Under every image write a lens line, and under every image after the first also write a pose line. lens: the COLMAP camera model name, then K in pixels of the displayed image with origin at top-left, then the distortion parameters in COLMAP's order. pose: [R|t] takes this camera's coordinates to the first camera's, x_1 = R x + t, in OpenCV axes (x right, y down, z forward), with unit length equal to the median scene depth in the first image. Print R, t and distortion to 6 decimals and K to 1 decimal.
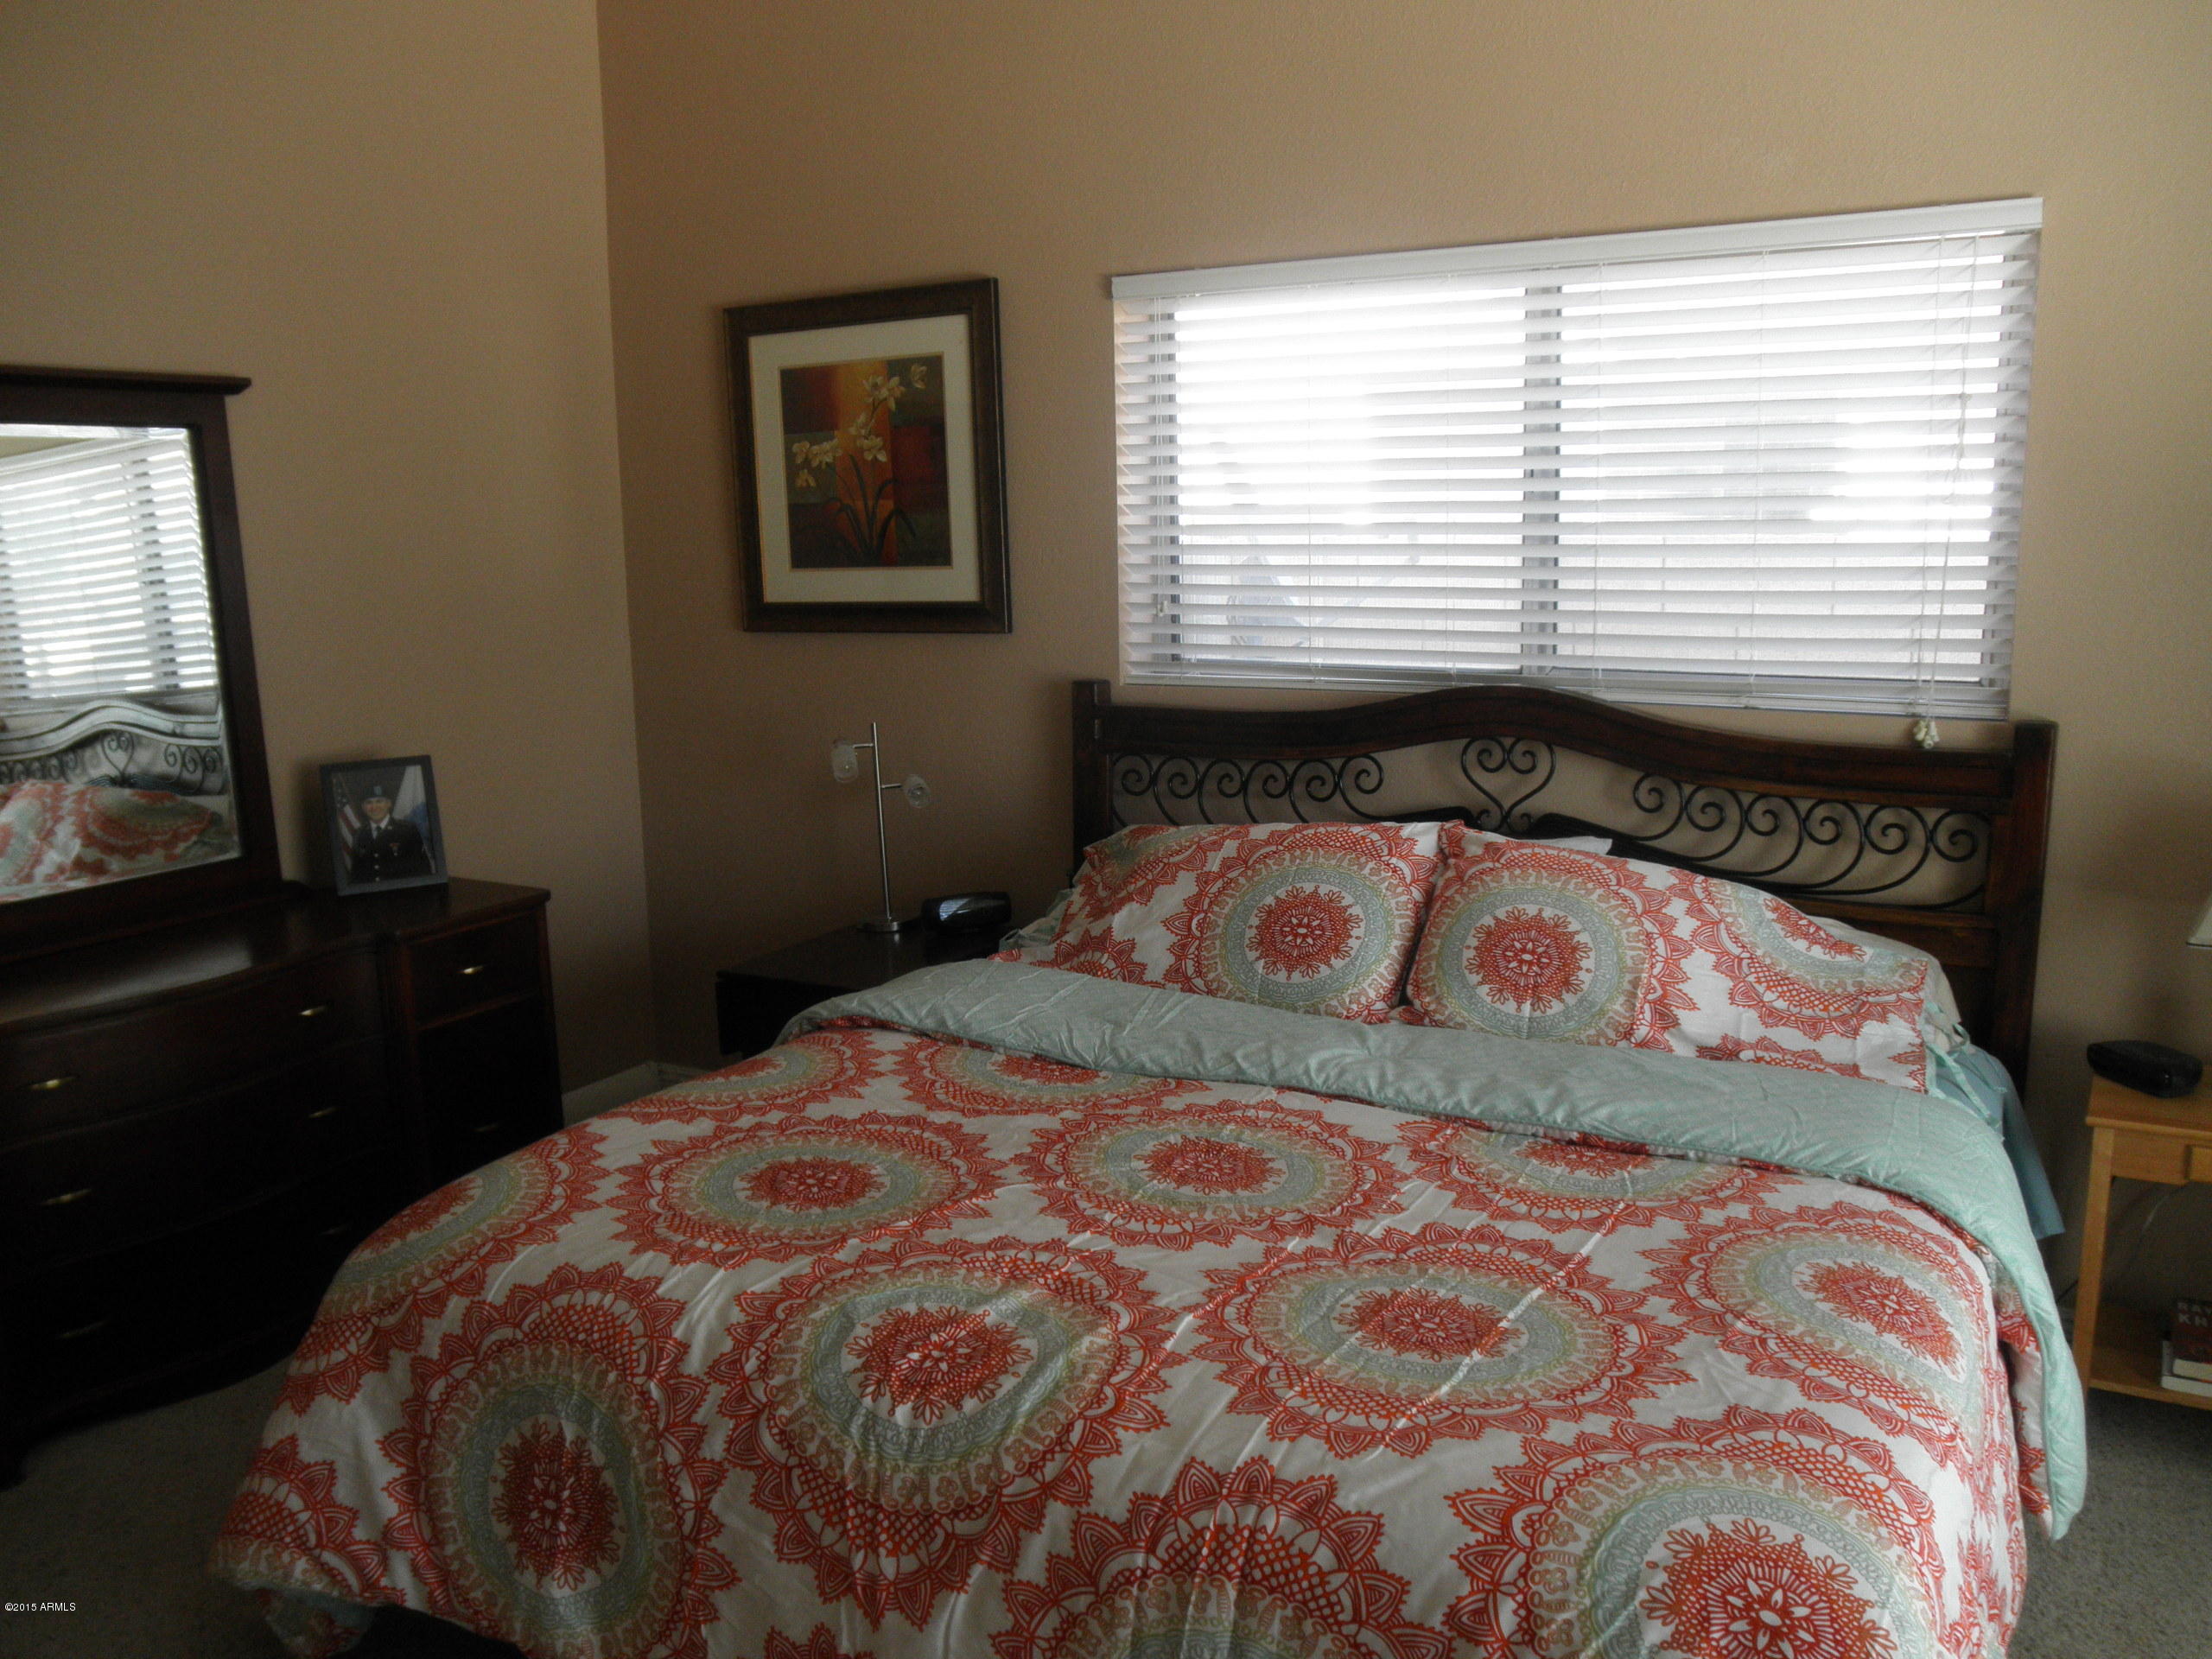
lens RADIAL K [[1813.9, 0, 1102.4], [0, 1813.9, 838.2], [0, 0, 1]] dist [-0.122006, 0.109038]
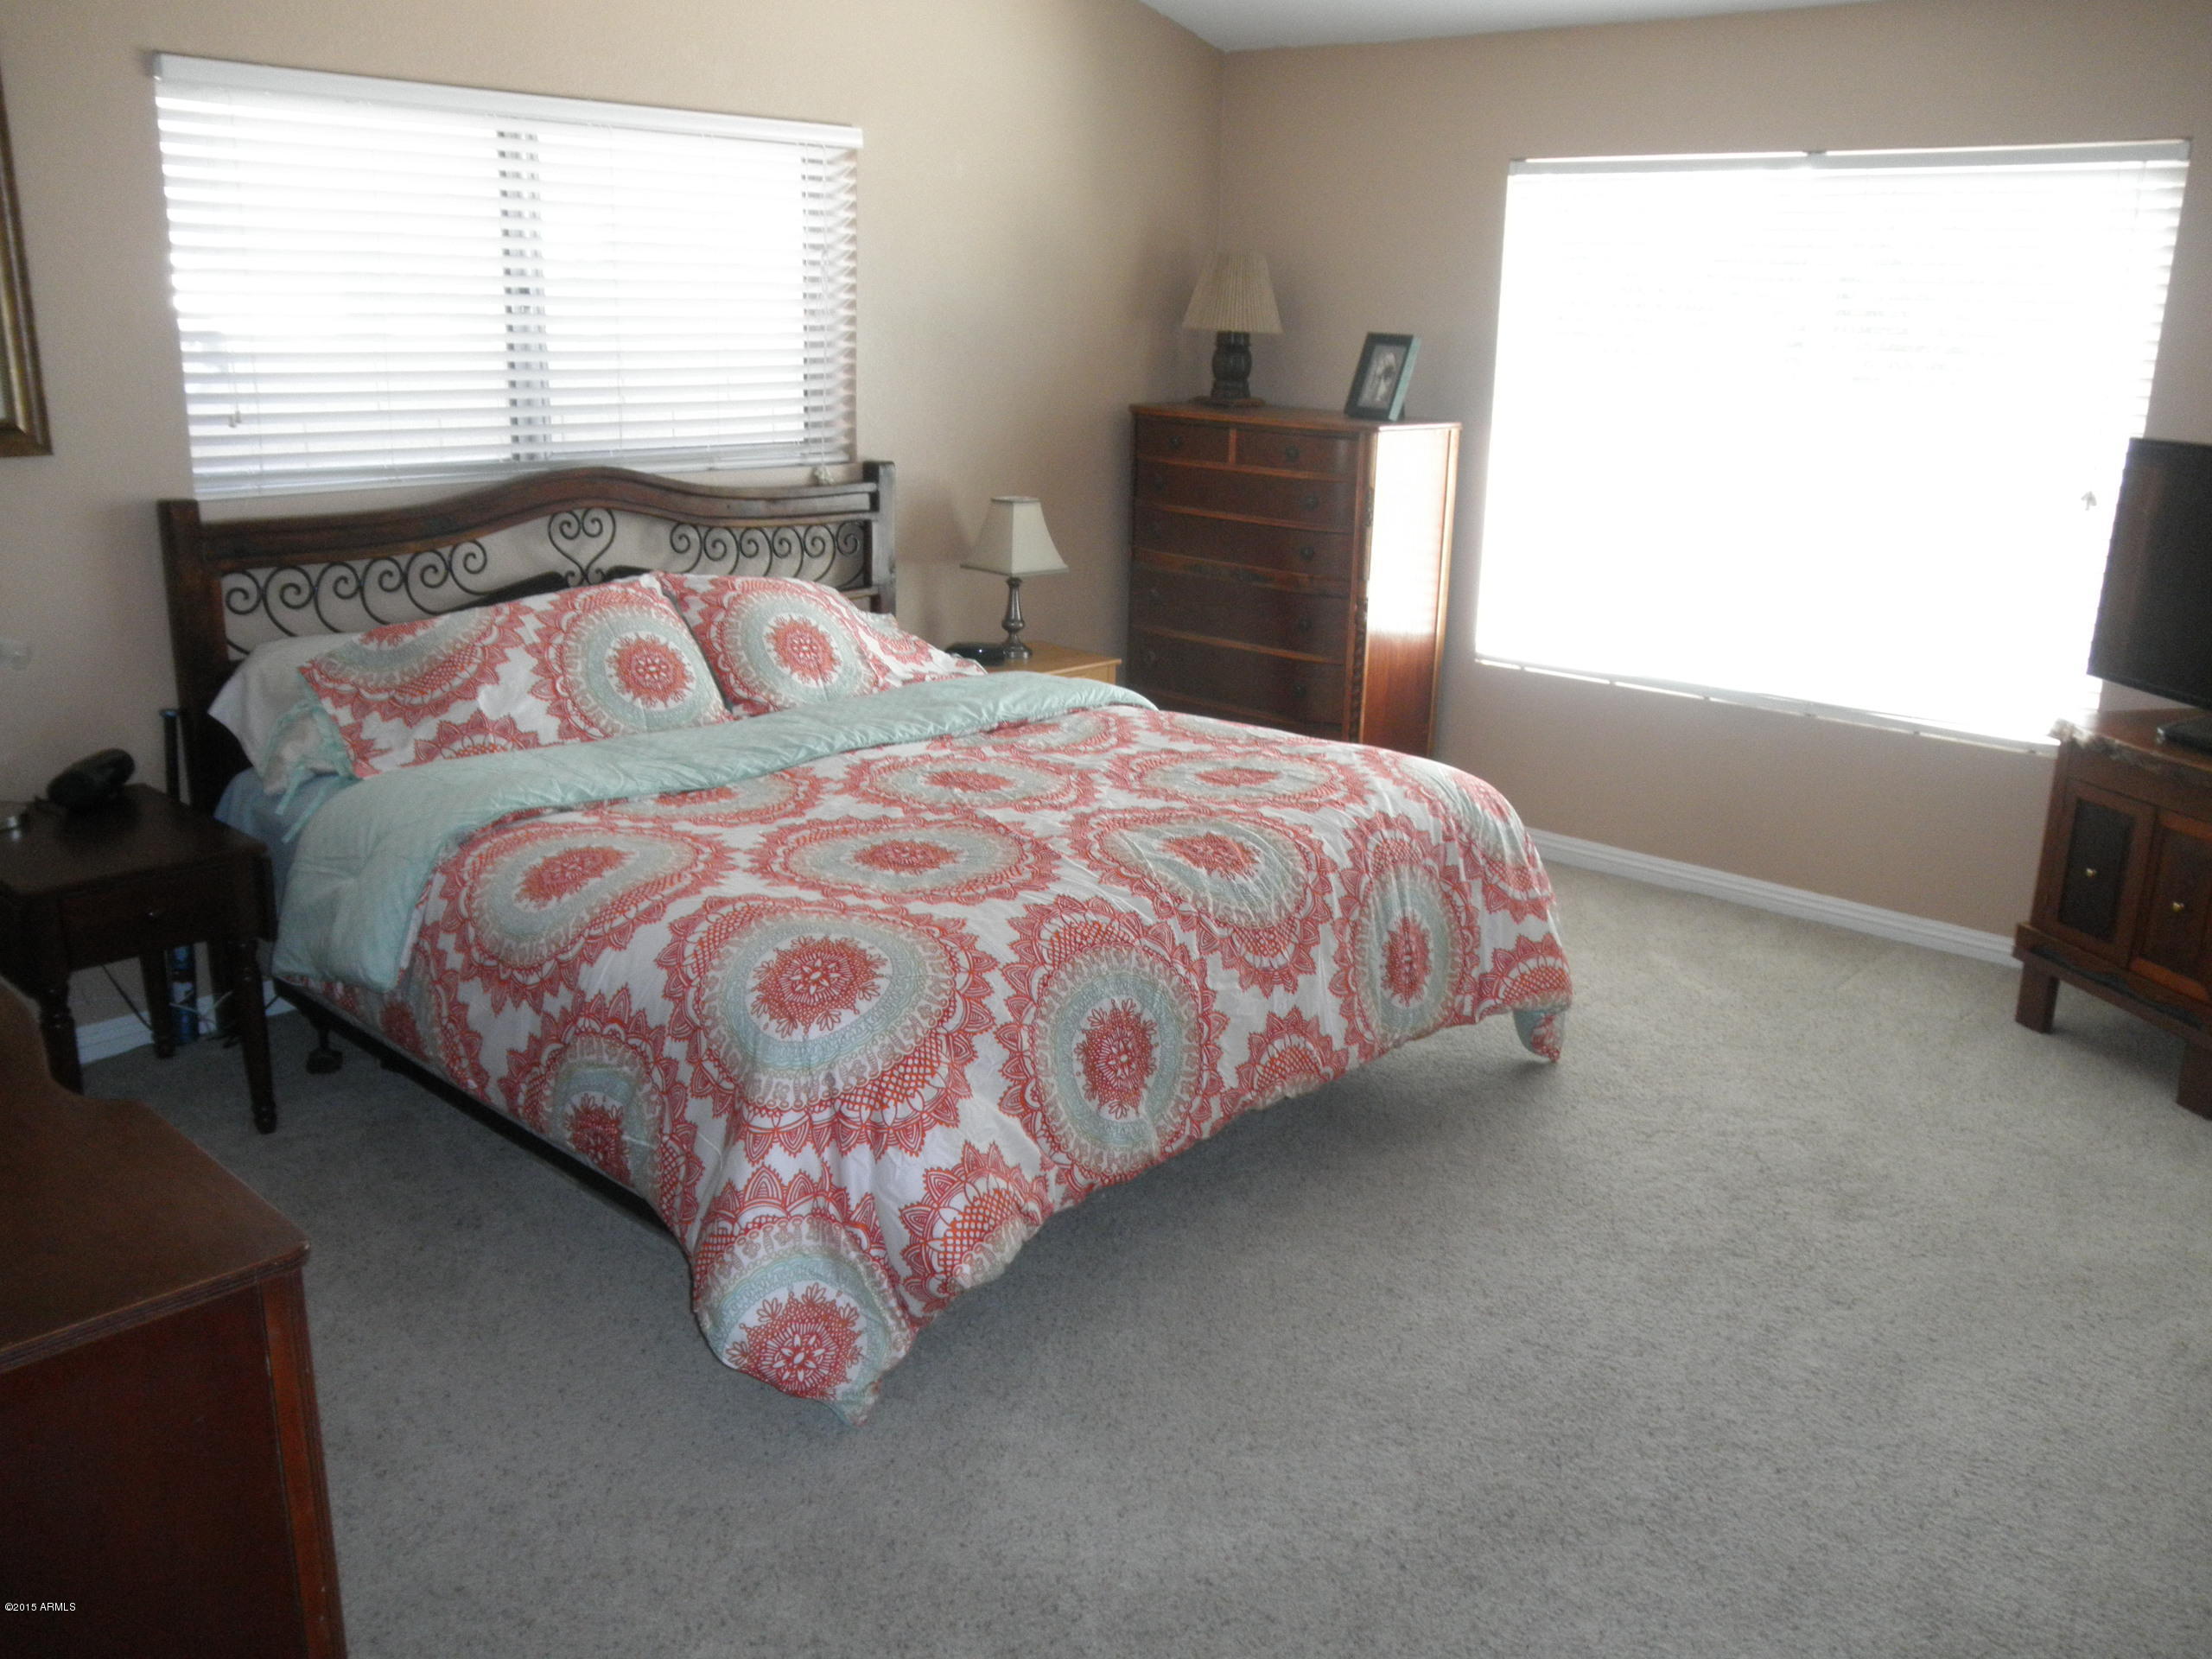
lens RADIAL K [[1813.9, 0, 1099.9], [0, 1813.9, 832.6], [0, 0, 1]] dist [-0.122006, 0.109038]
pose [[0.214188, -0.241730, 0.946409, -0.988680], [0.148164, 0.965724, 0.213132, -0.055756], [-0.965490, 0.094573, 0.242662, 0.415280]]
